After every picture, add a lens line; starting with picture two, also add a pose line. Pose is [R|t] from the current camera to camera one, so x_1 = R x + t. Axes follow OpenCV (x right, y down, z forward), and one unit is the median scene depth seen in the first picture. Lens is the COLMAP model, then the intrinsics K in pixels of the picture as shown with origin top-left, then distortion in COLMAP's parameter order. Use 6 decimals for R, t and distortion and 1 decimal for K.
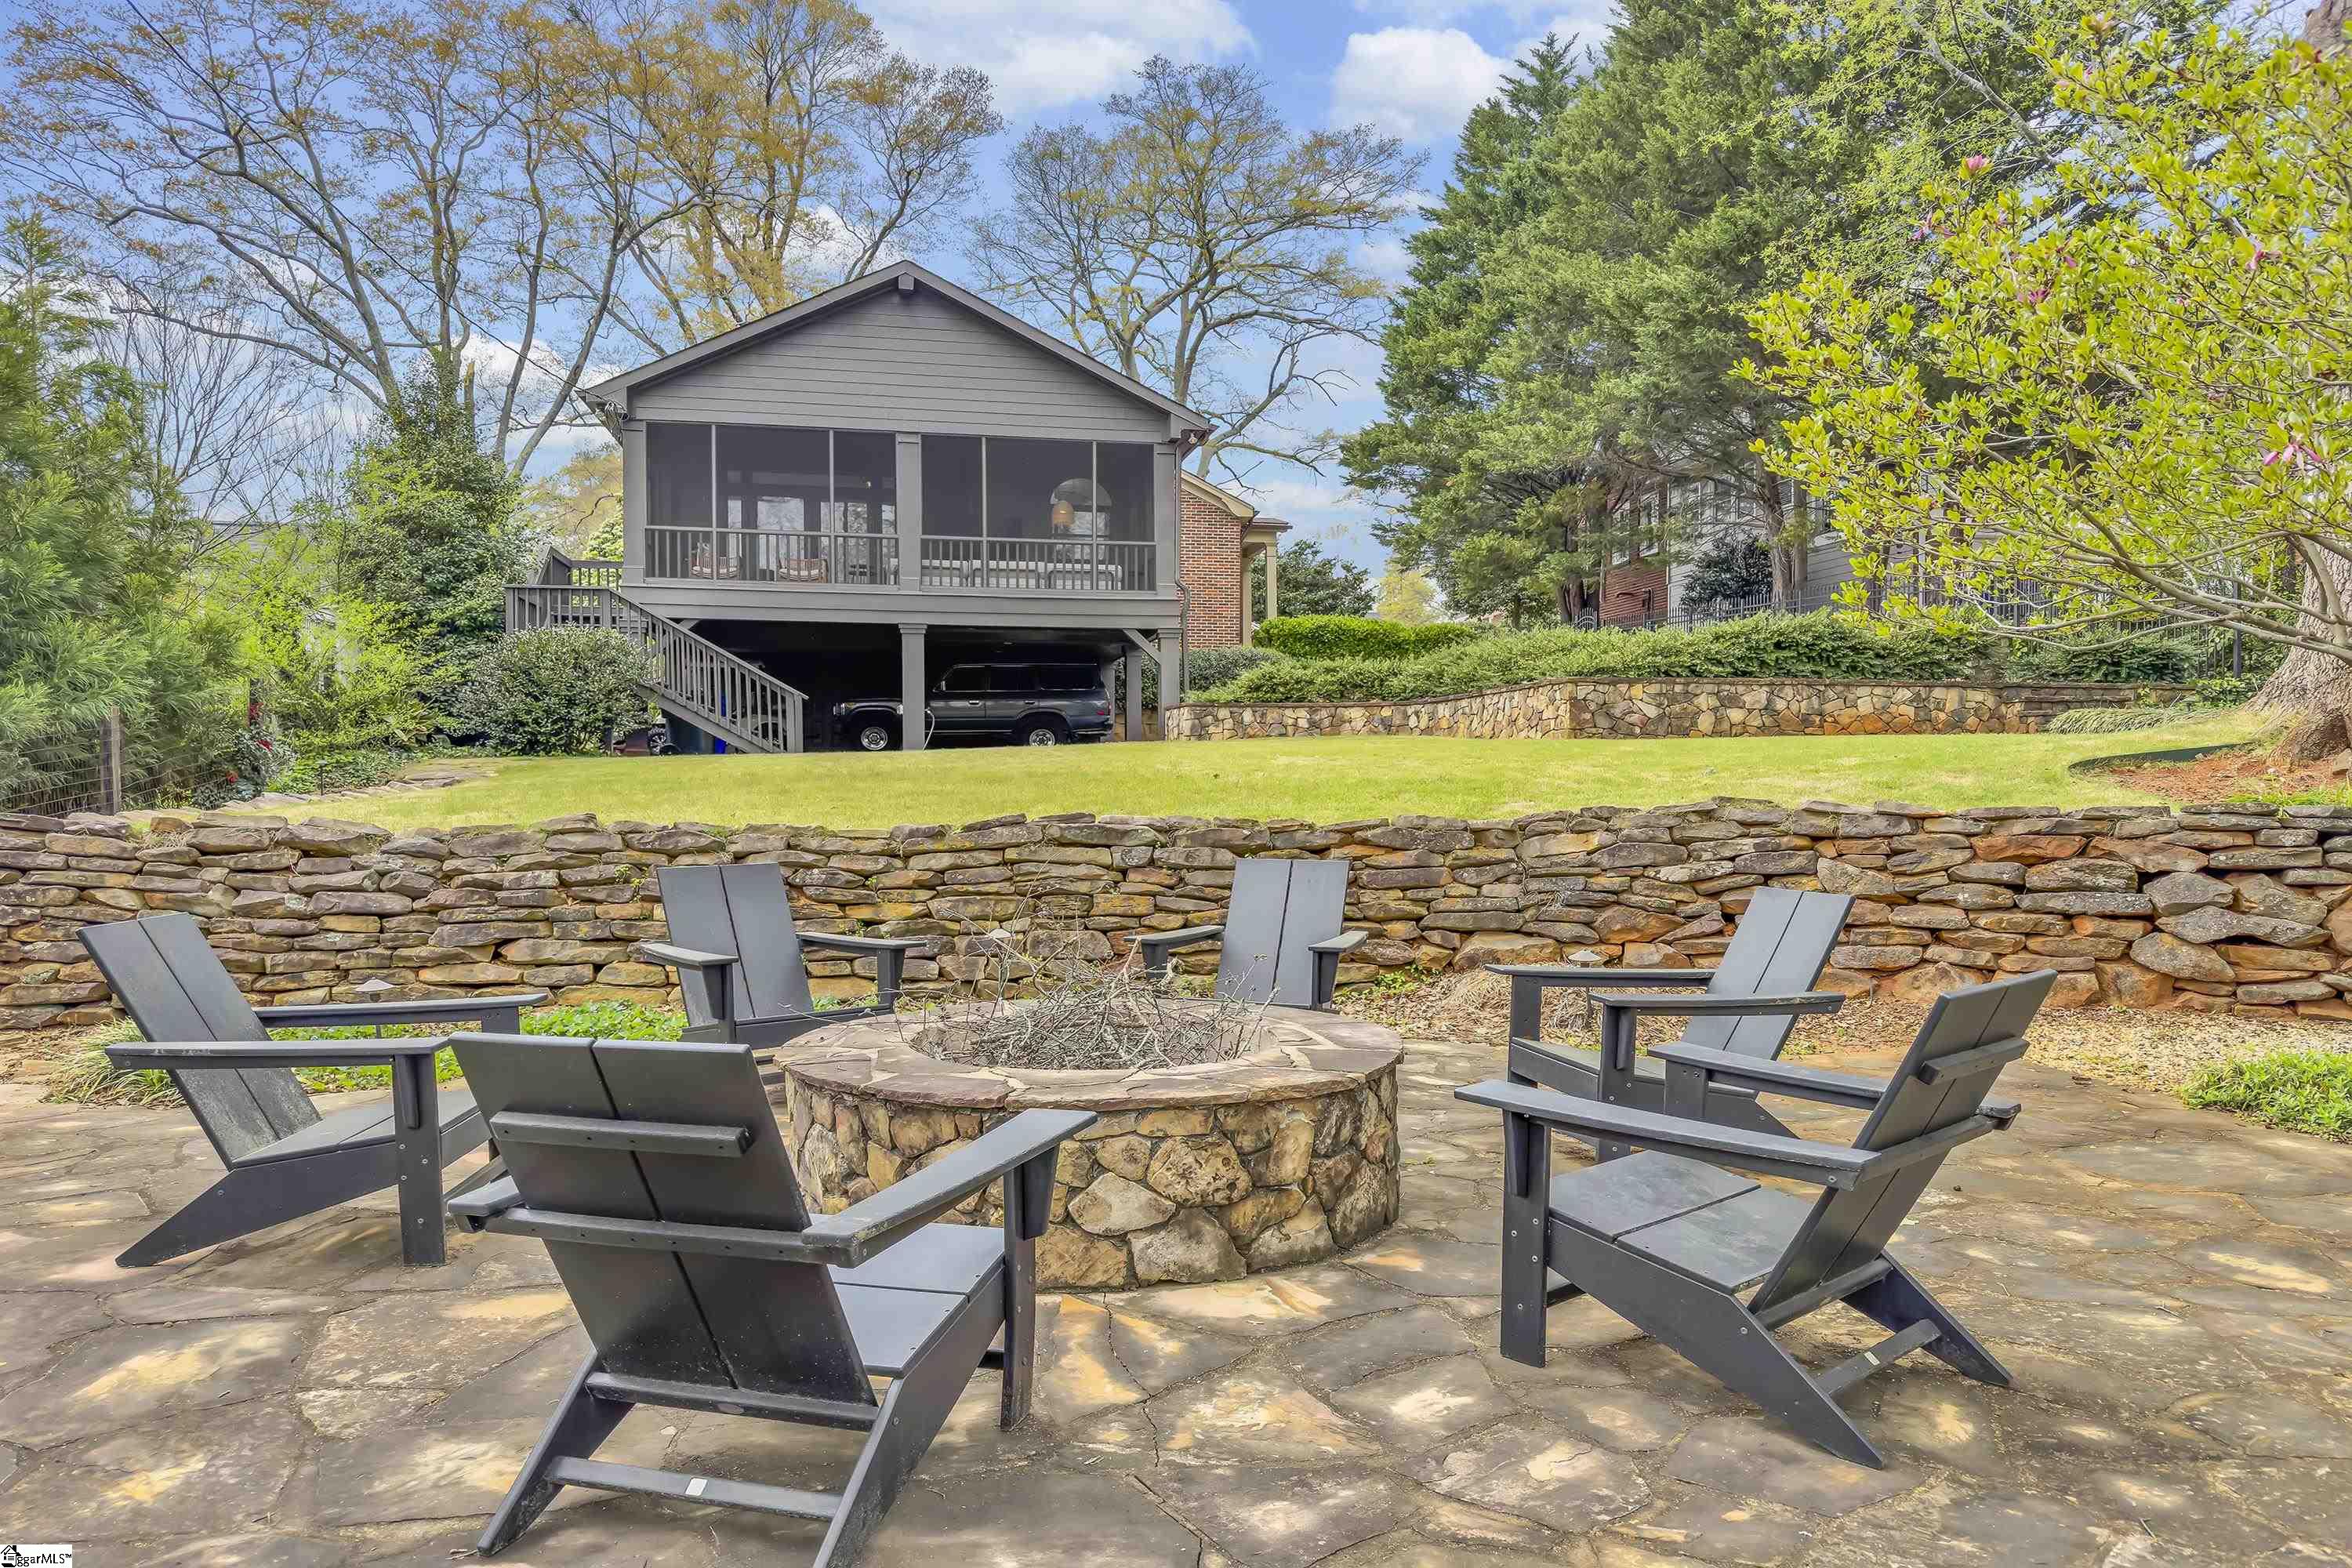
lens RADIAL K [[1642.2, 0, 1170.1], [0, 1642.2, 803.6], [0, 0, 1]] dist [0.113344, -0.169666]
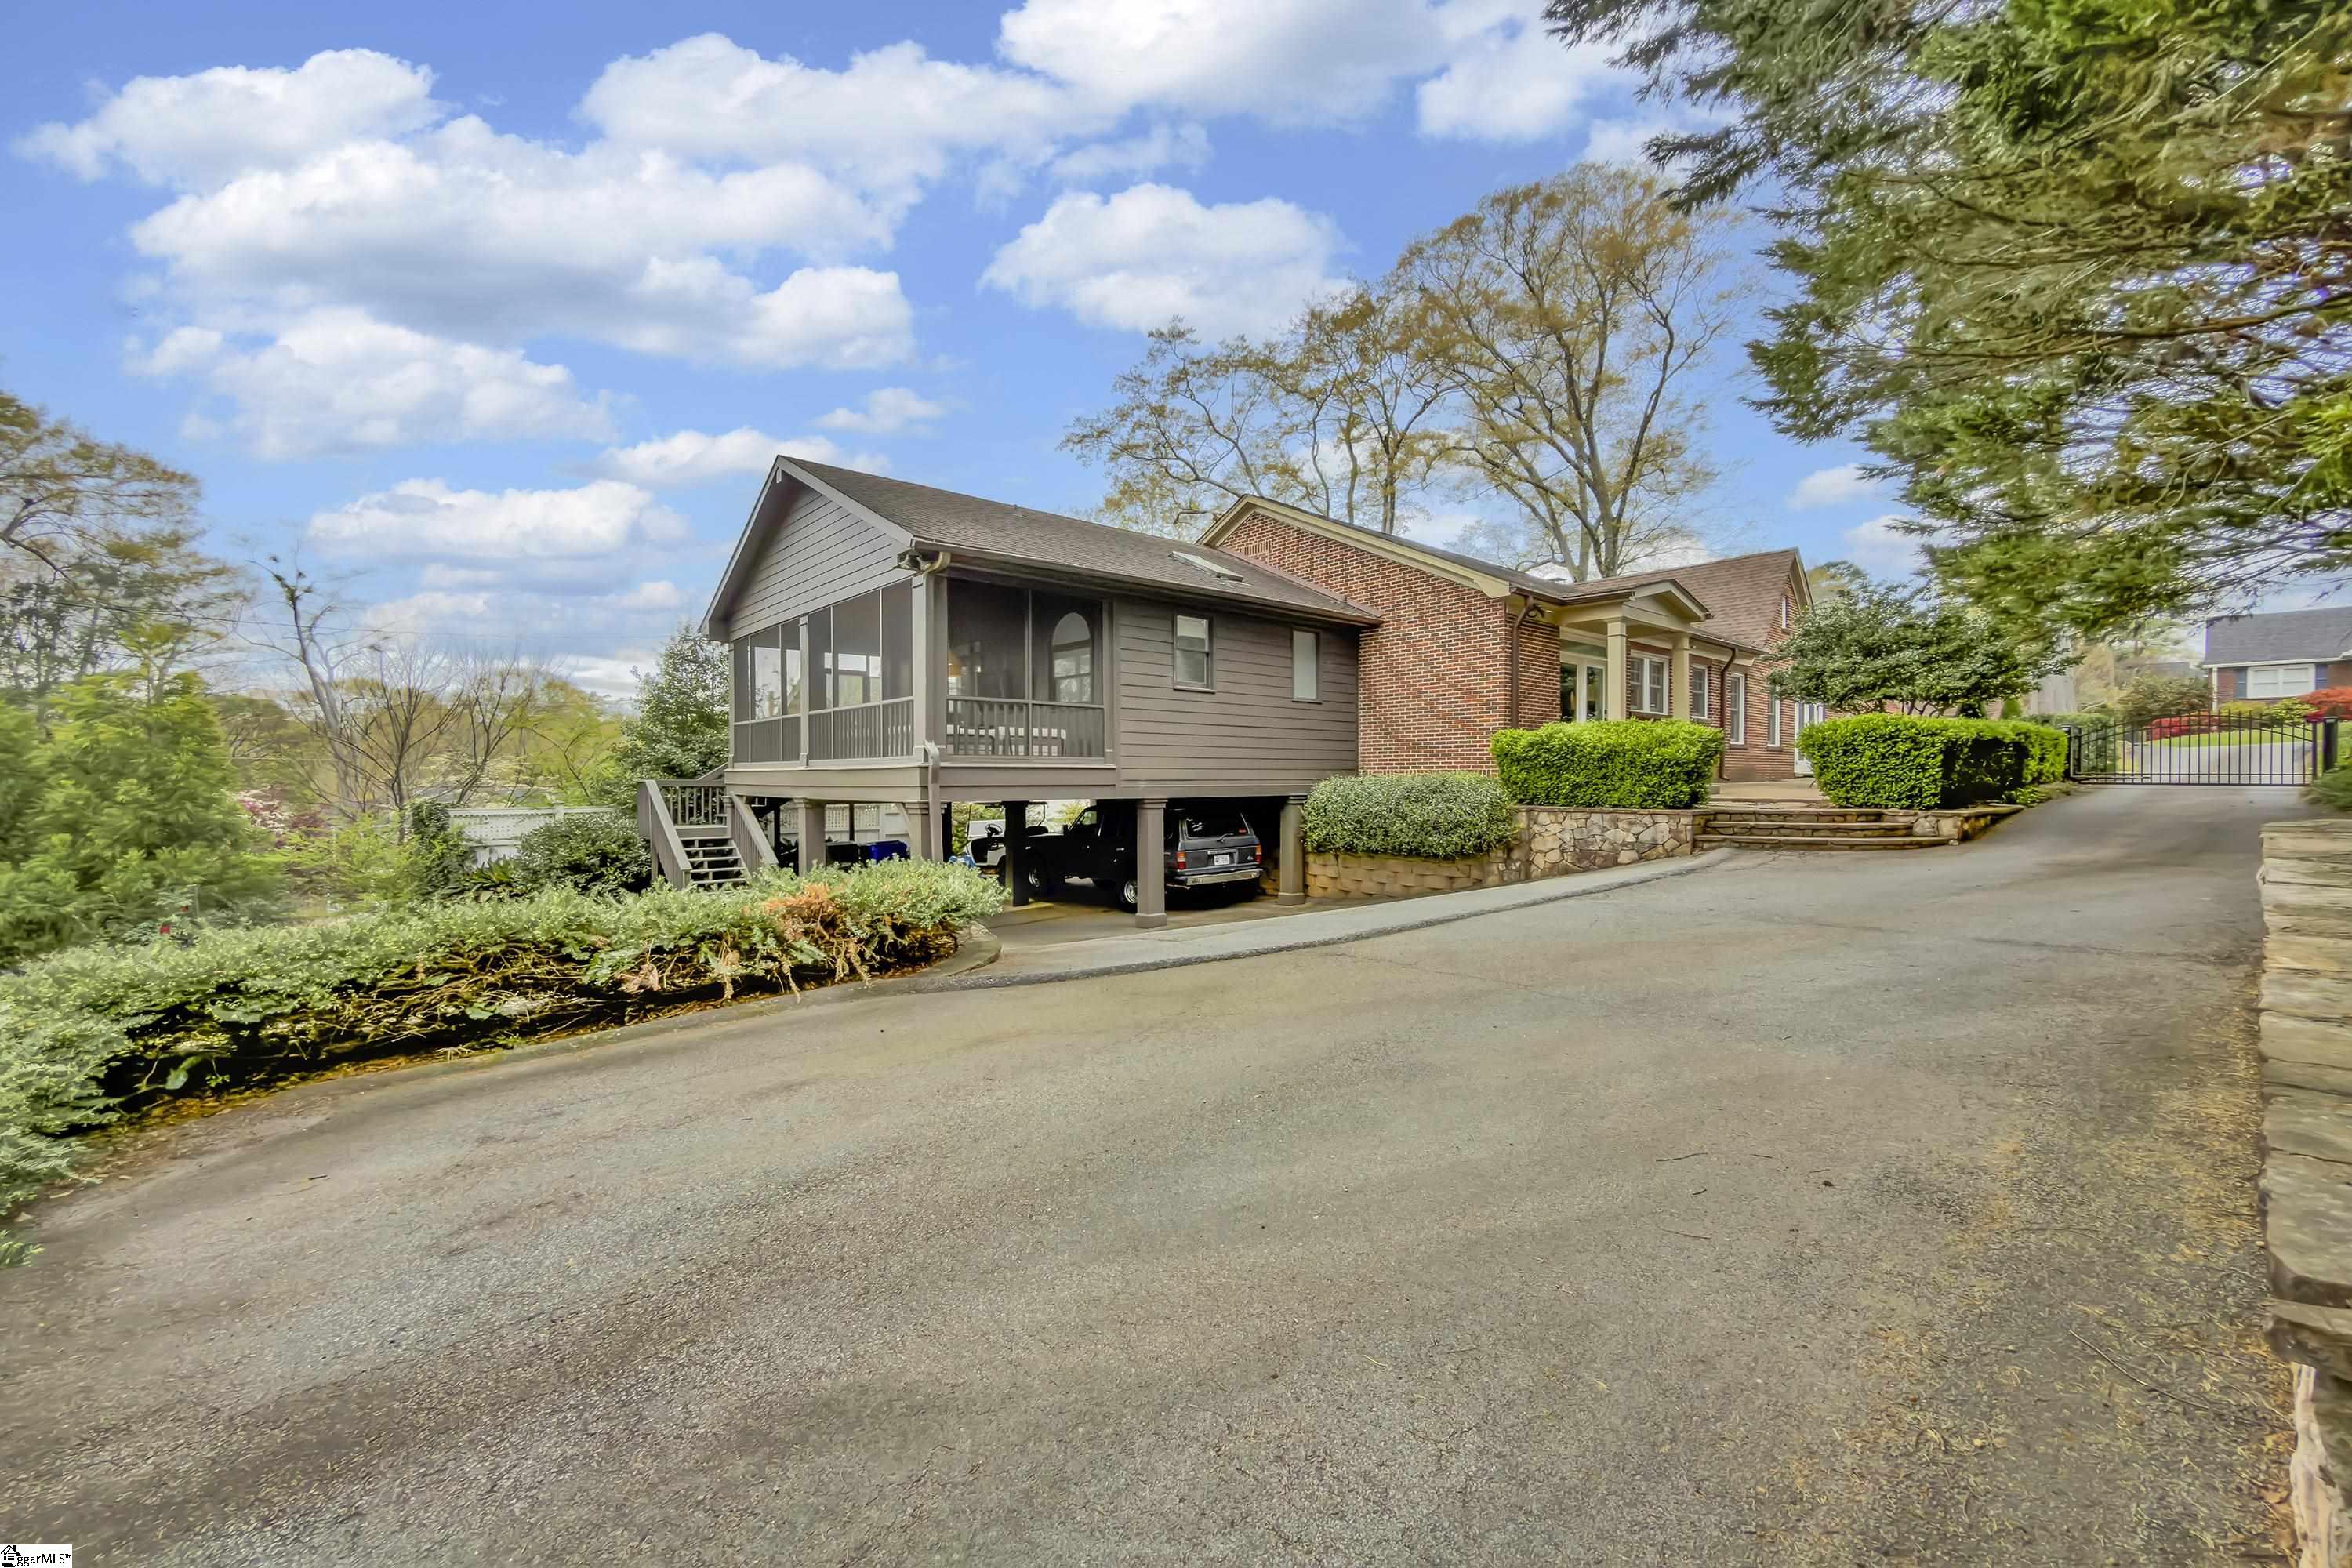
lens RADIAL K [[951.7, 0, 1183.1], [0, 951.7, 778.0], [0, 0, 1]] dist [0.000584, -0.000194]
pose [[0.520292, -0.000894, -0.853988, 0.514874], [-0.012859, 0.999878, -0.008881, -0.130853], [0.853892, 0.015602, 0.520217, 0.972562]]
